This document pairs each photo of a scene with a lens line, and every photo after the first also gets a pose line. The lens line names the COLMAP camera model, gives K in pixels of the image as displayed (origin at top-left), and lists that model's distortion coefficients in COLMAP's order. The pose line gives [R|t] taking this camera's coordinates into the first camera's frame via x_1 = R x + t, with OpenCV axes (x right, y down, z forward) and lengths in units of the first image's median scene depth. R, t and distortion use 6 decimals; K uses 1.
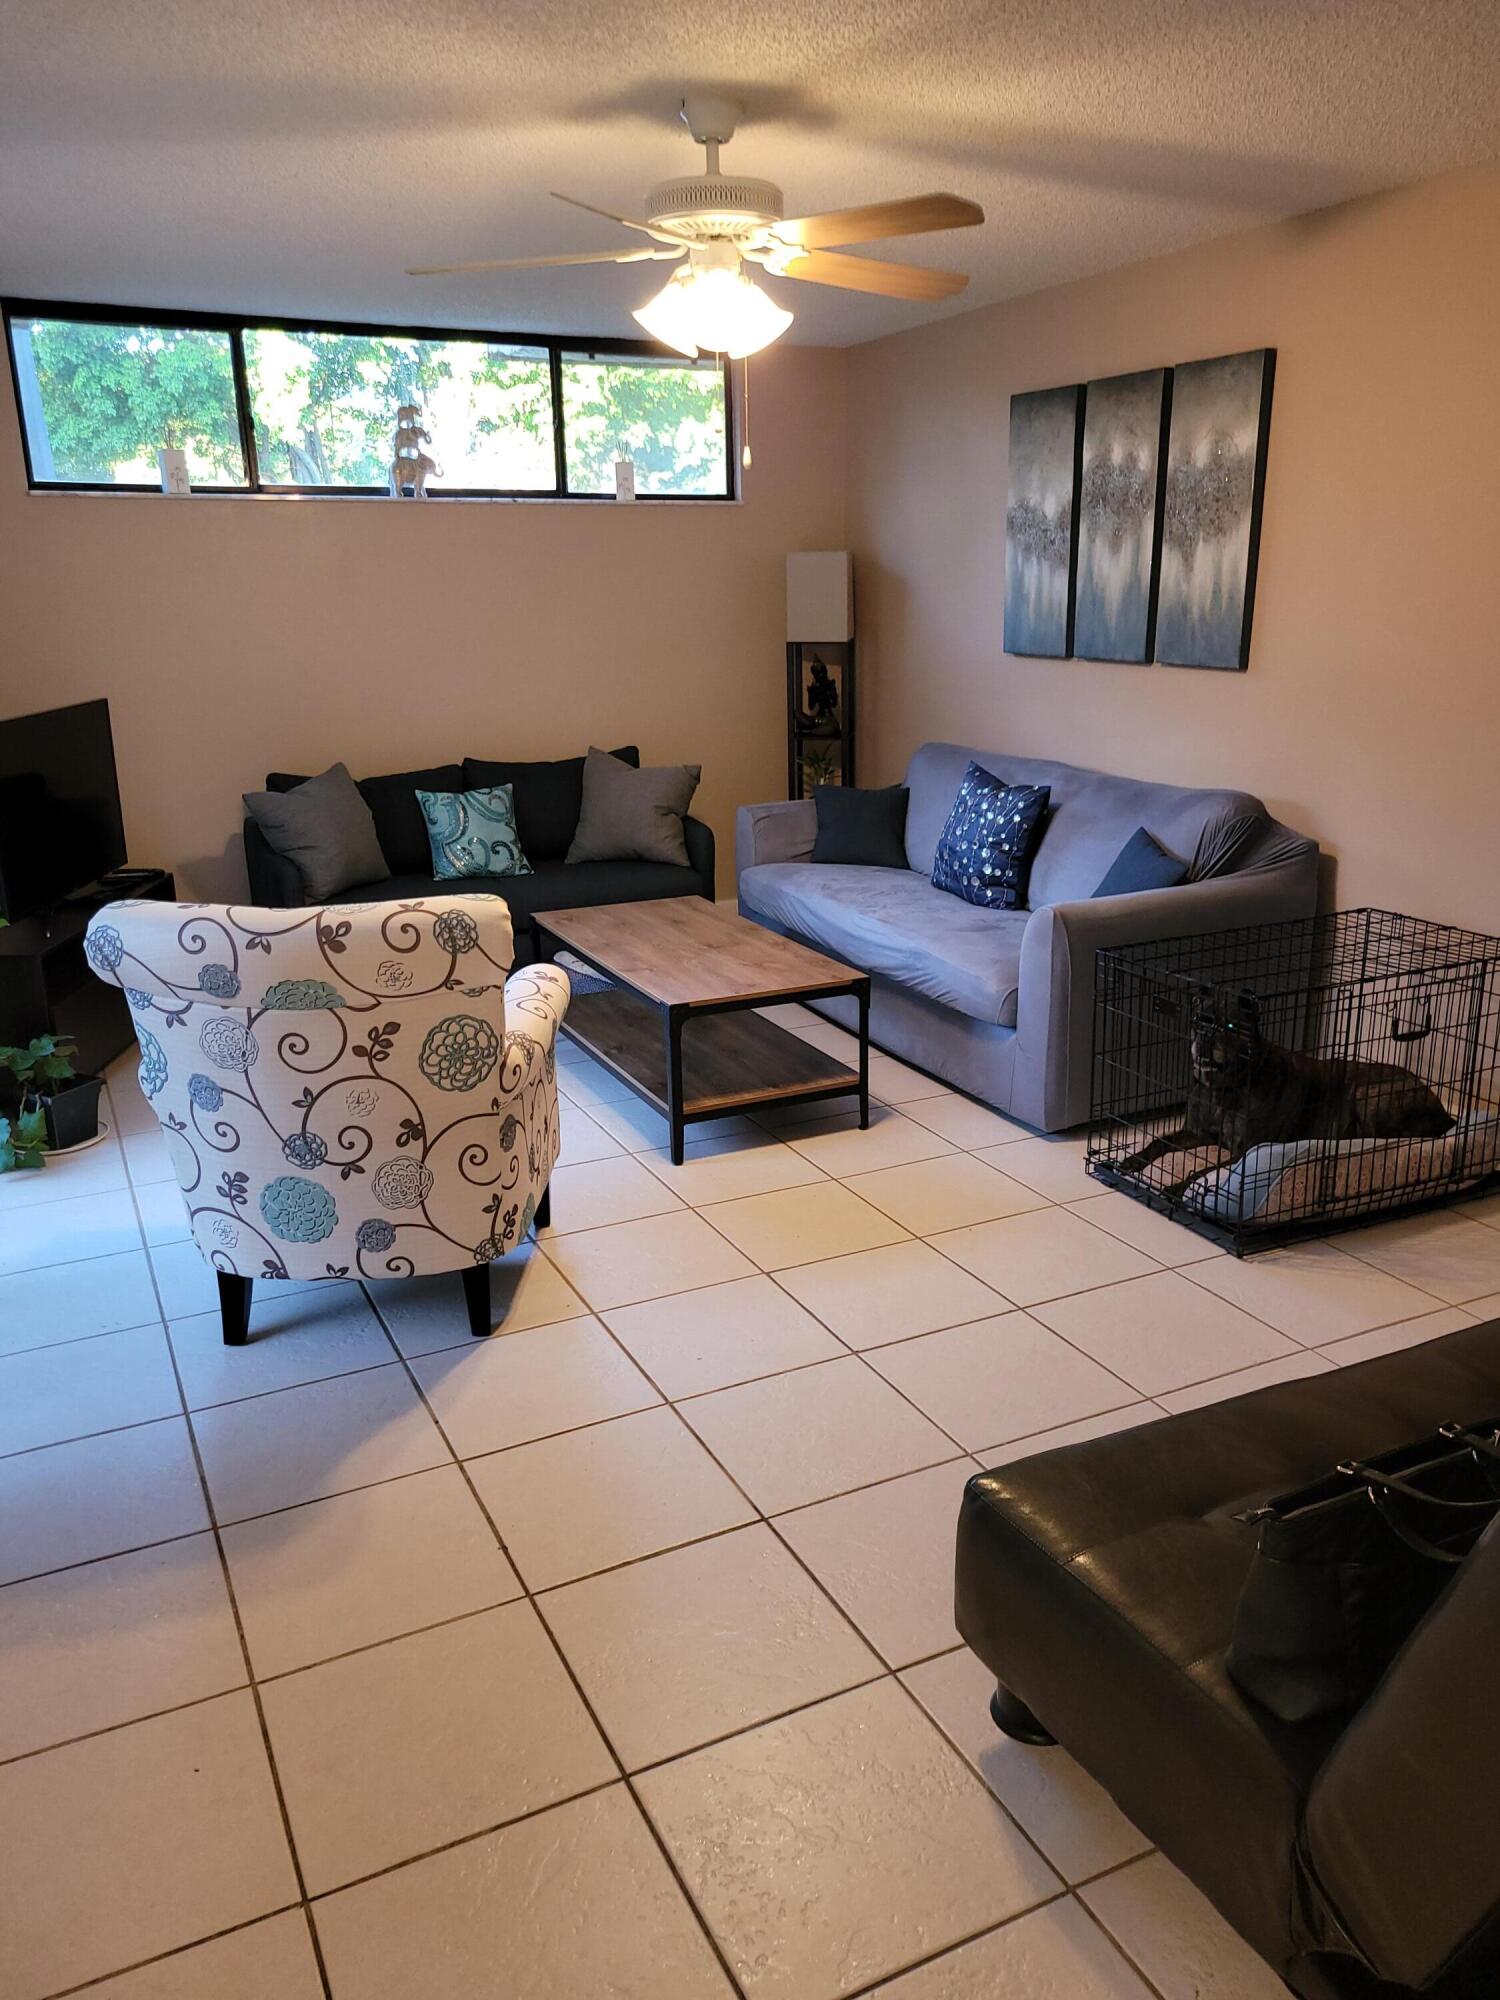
lens RADIAL K [[1493.1, 0, 764.6], [0, 1493.1, 1017.5], [0, 0, 1]] dist [0.041956, -0.010765]
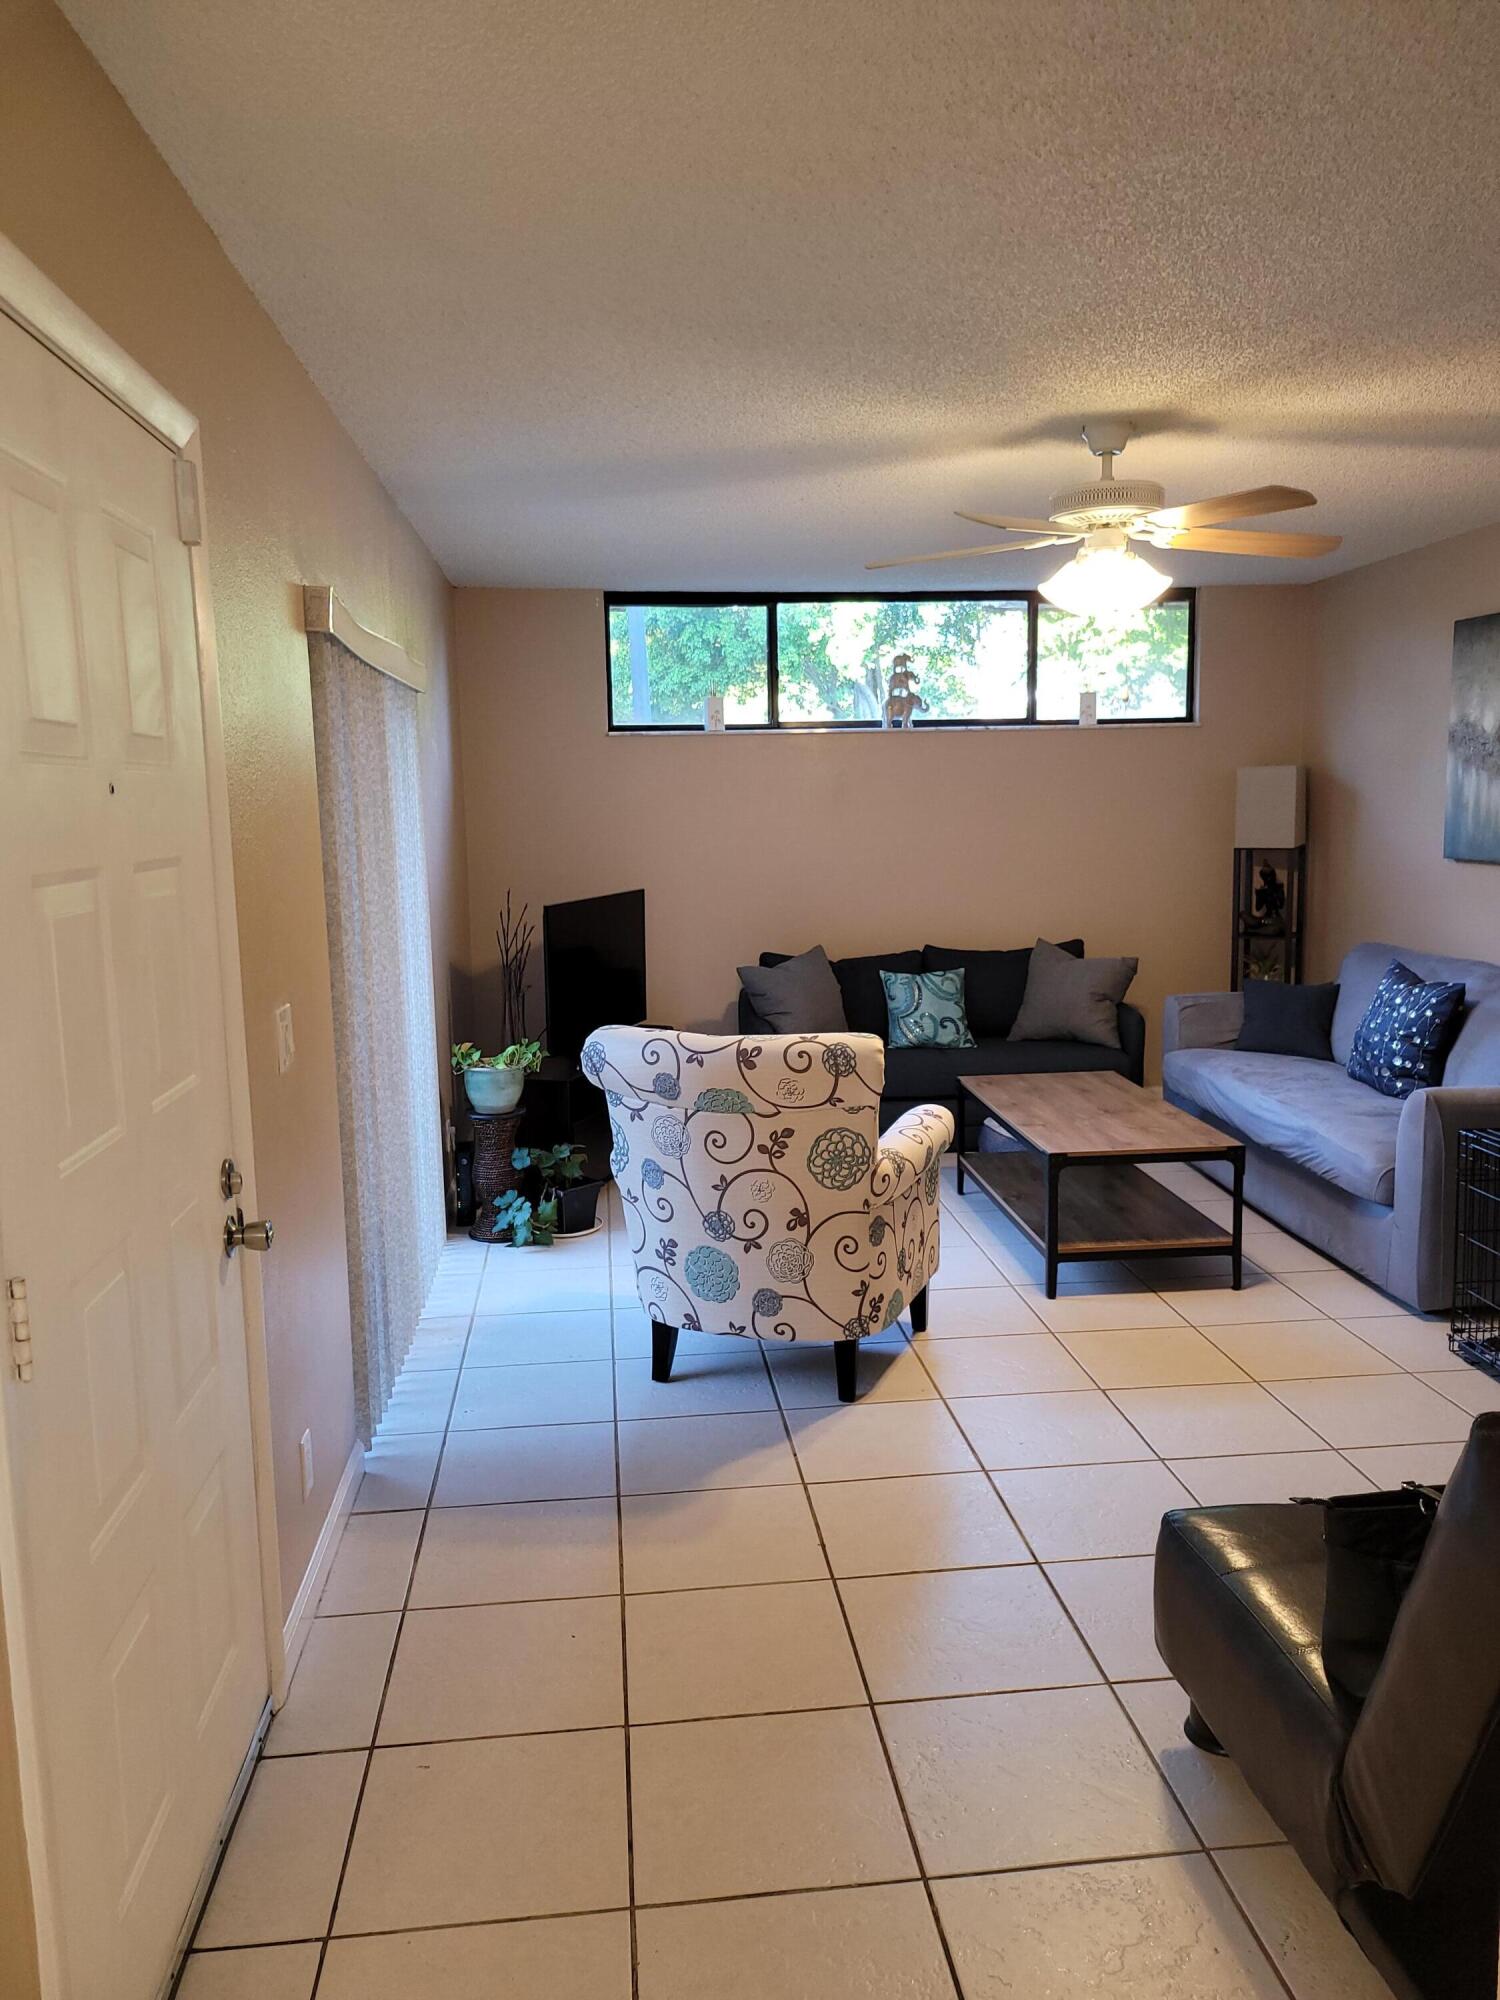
lens RADIAL K [[1493.1, 0, 764.6], [0, 1493.1, 1017.5], [0, 0, 1]] dist [0.041956, -0.010765]
pose [[0.938816, 0.045390, -0.341416, 0.111809], [-0.091576, 0.988493, -0.120398, 0.044383], [0.332023, 0.144297, 0.932169, -0.144120]]
